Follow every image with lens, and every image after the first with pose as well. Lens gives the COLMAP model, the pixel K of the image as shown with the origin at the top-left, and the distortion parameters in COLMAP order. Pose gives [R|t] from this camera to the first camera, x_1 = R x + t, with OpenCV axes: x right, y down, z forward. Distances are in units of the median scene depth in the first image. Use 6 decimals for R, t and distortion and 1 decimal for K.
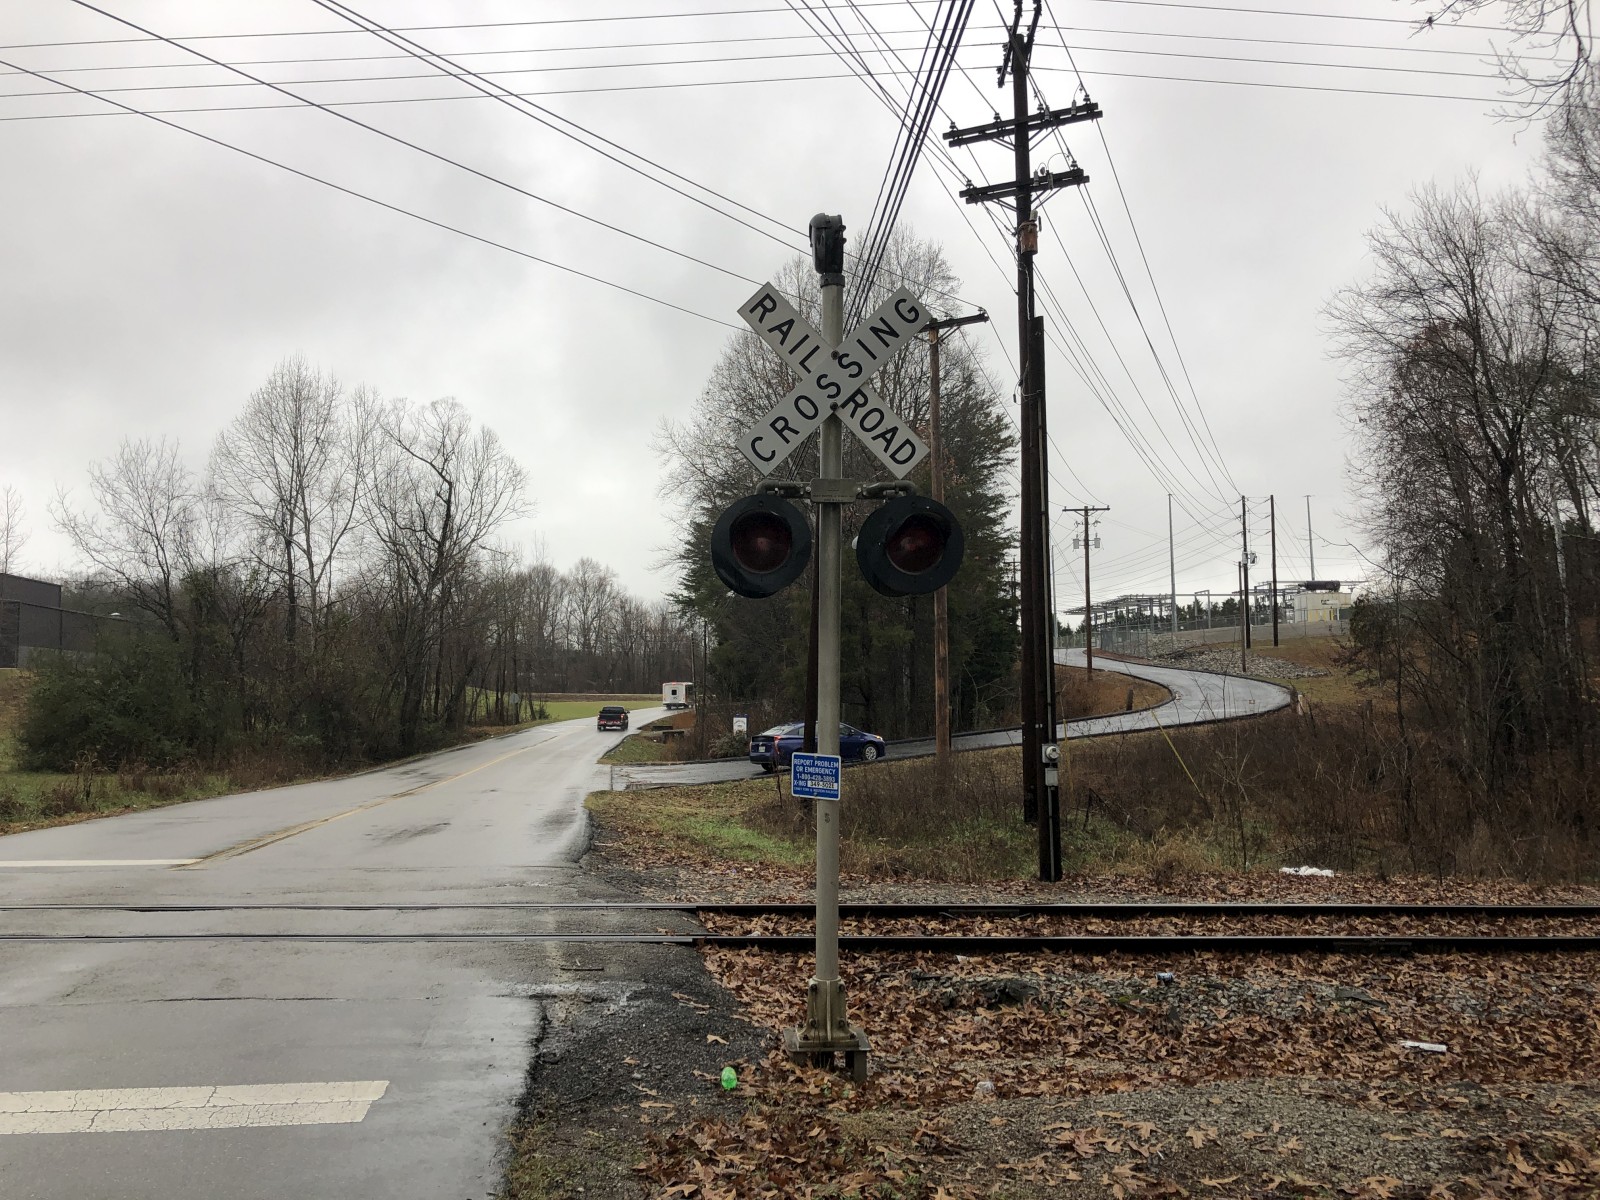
lens RADIAL K [[1298.1, 0, 787.4], [0, 1298.1, 599.5], [0, 0, 1]] dist [0.038706, -0.036311]
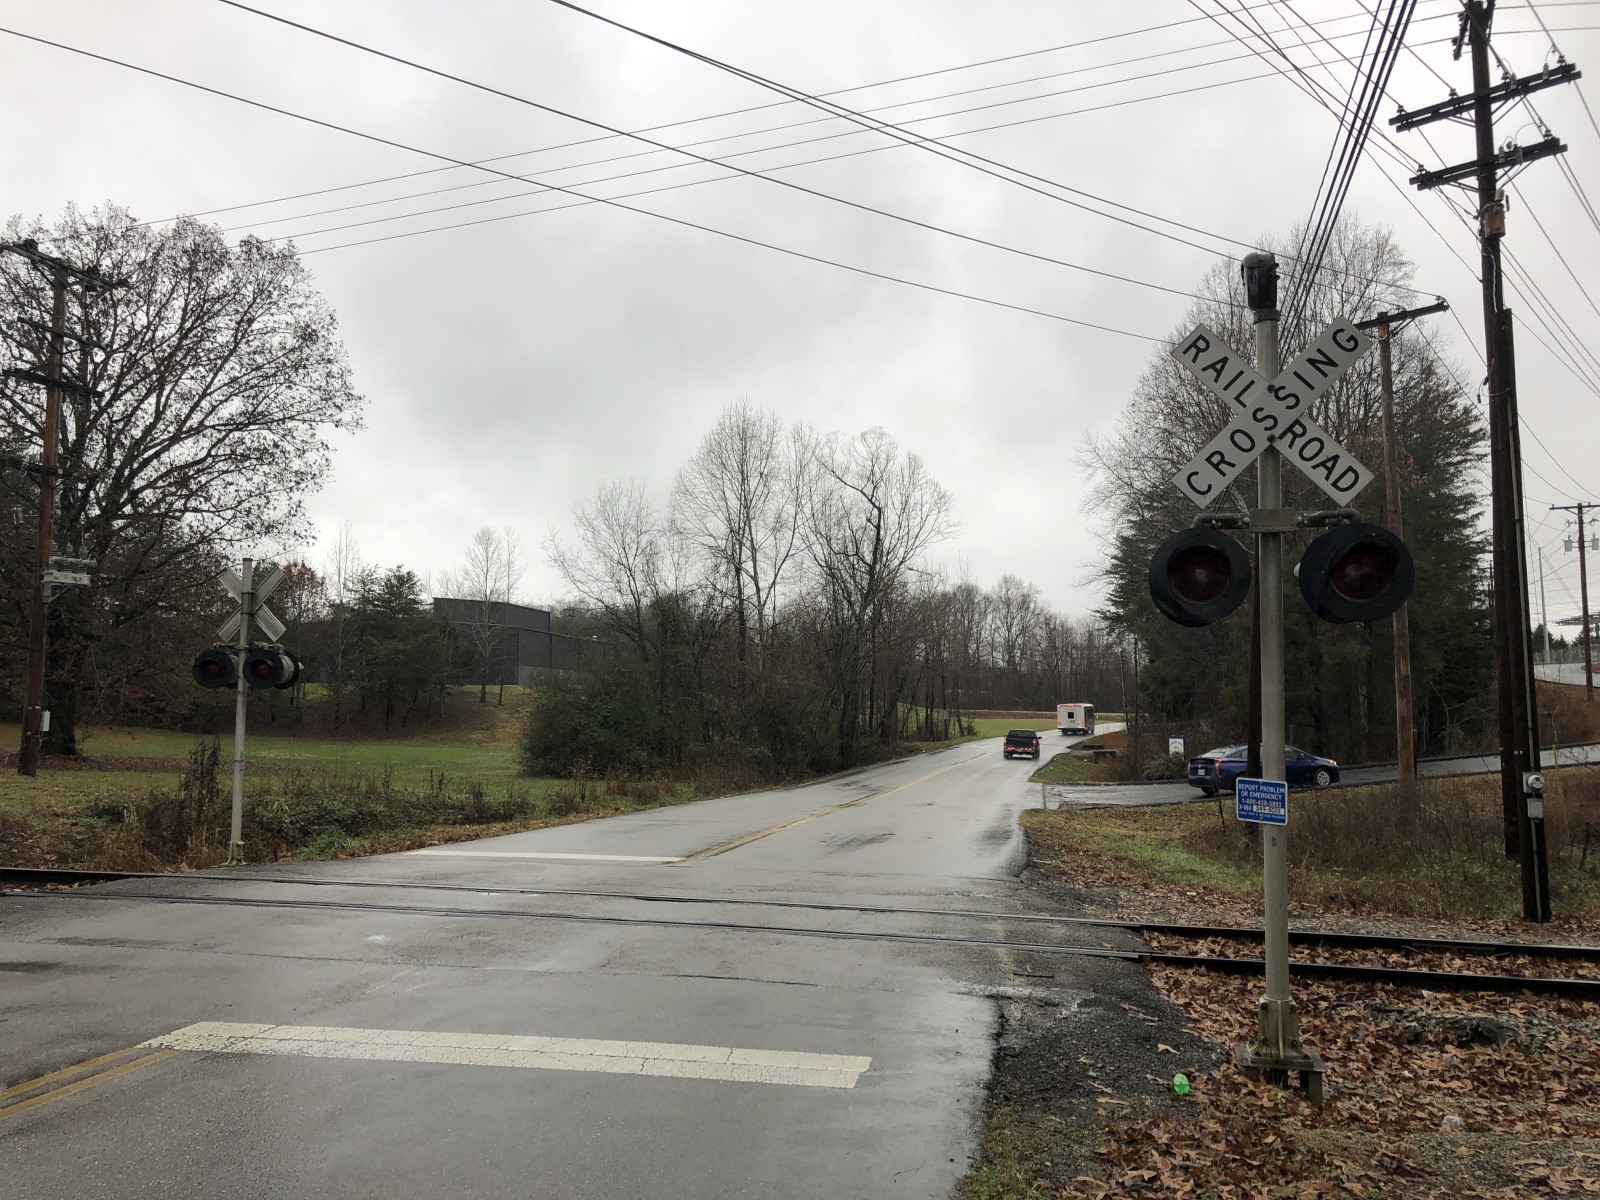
lens RADIAL K [[1298.1, 0, 793.6], [0, 1298.1, 593.8], [0, 0, 1]] dist [0.038706, -0.036311]
pose [[0.949511, -0.022792, -0.312905, -0.000736], [0.017420, 0.999649, -0.019956, -0.003725], [0.313250, 0.013498, 0.949575, -0.027386]]
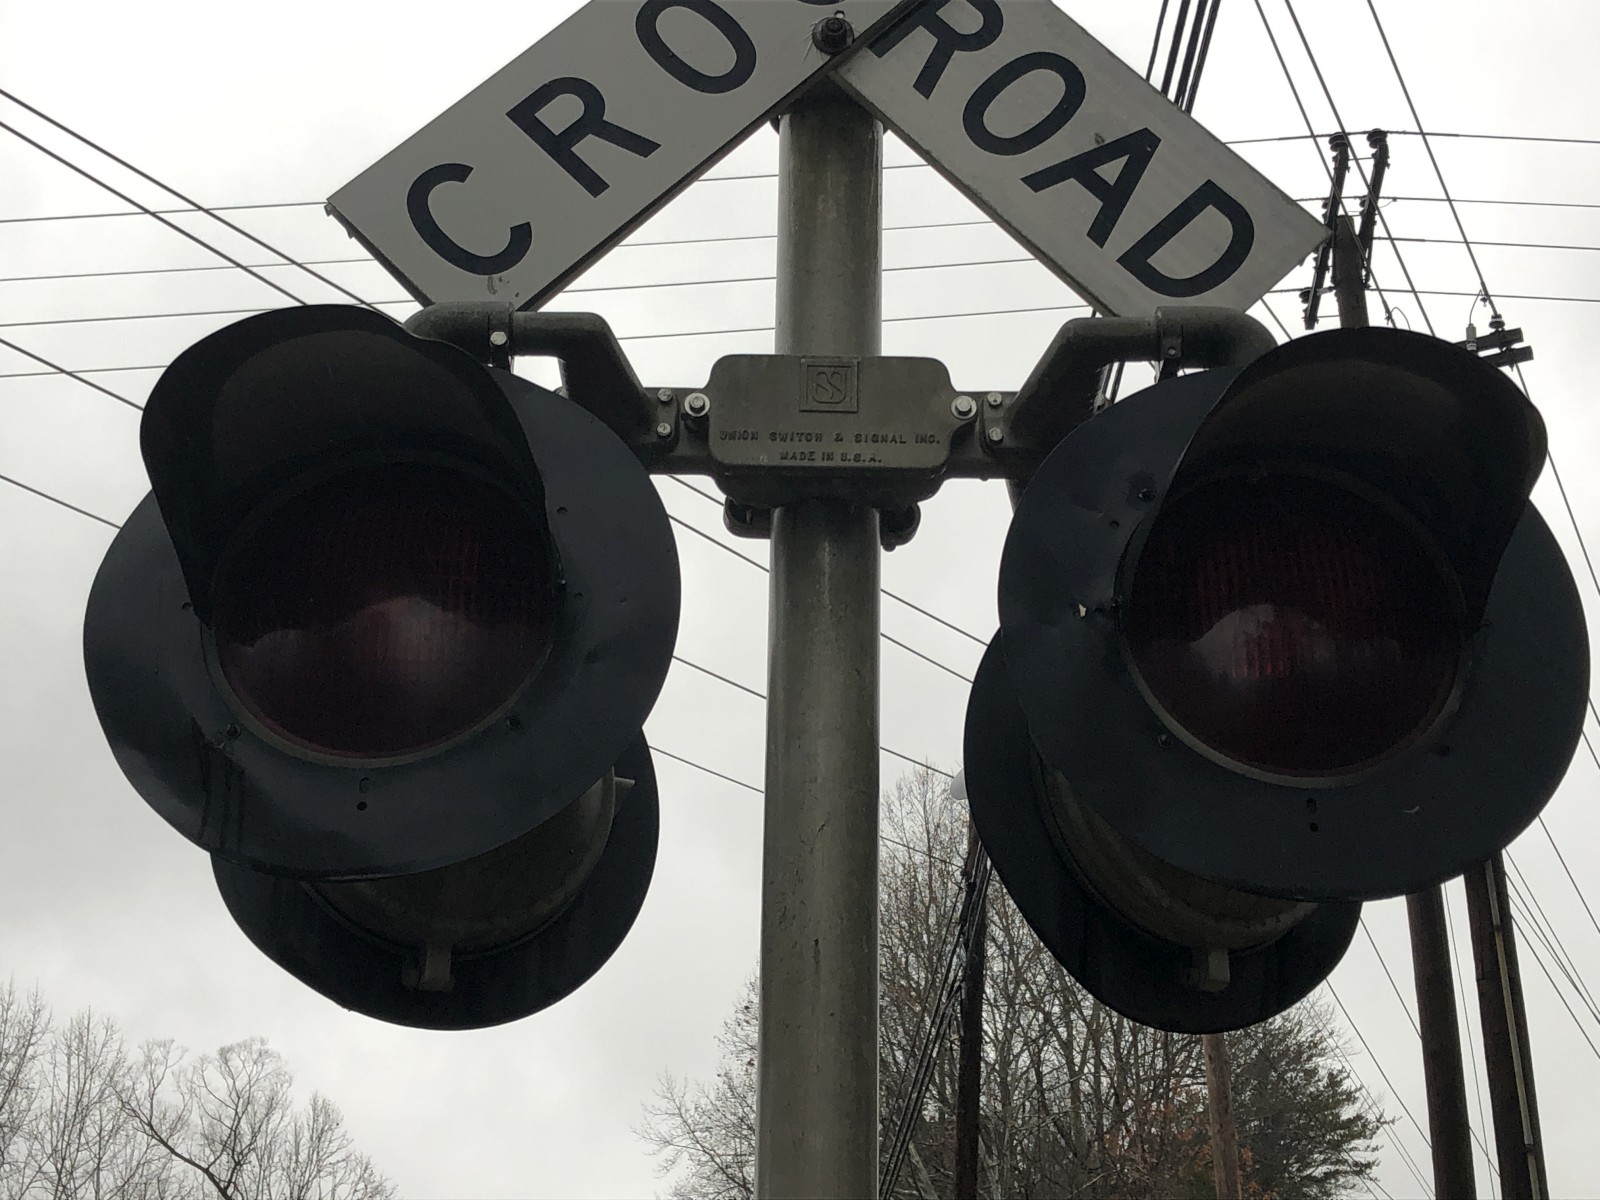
lens RADIAL K [[2337.6, 0, 791.9], [0, 2337.6, 591.9], [0, 0, 1]] dist [0.036249, 0.000000]
pose [[0.998454, -0.013024, -0.054038, 0.014468], [-0.006972, 0.935140, -0.354209, 0.018304], [0.055147, 0.354038, 0.933604, 0.207824]]
